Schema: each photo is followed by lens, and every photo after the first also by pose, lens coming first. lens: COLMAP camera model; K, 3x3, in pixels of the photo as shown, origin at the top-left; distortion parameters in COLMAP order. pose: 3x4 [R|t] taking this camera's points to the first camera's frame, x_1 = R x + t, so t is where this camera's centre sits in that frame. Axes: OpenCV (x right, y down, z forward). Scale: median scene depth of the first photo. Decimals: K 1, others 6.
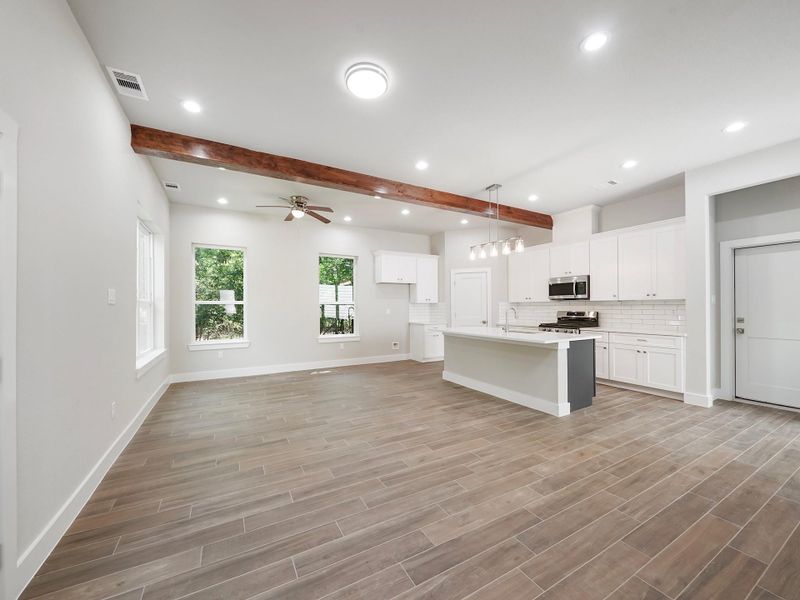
lens RADIAL K [[312.6, 0, 397.7], [0, 312.6, 303.8], [0, 0, 1]] dist [-0.007197, 0.000255]
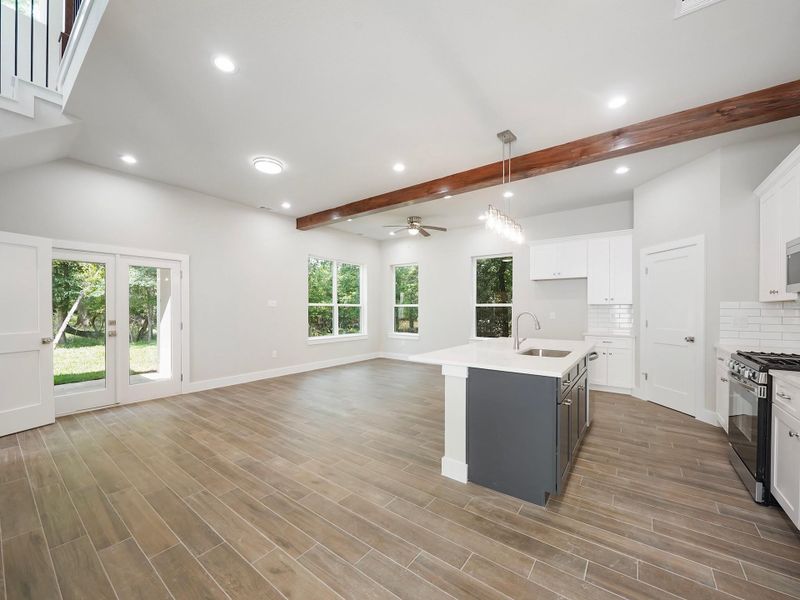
lens RADIAL K [[316.4, 0, 397.2], [0, 316.4, 311.0], [0, 0, 1]] dist [-0.006138, -0.000267]
pose [[0.404725, 0.011567, -0.914365, 0.947002], [0.004581, 0.999882, 0.014676, -0.000330], [0.914427, -0.010129, 0.404624, 0.551889]]
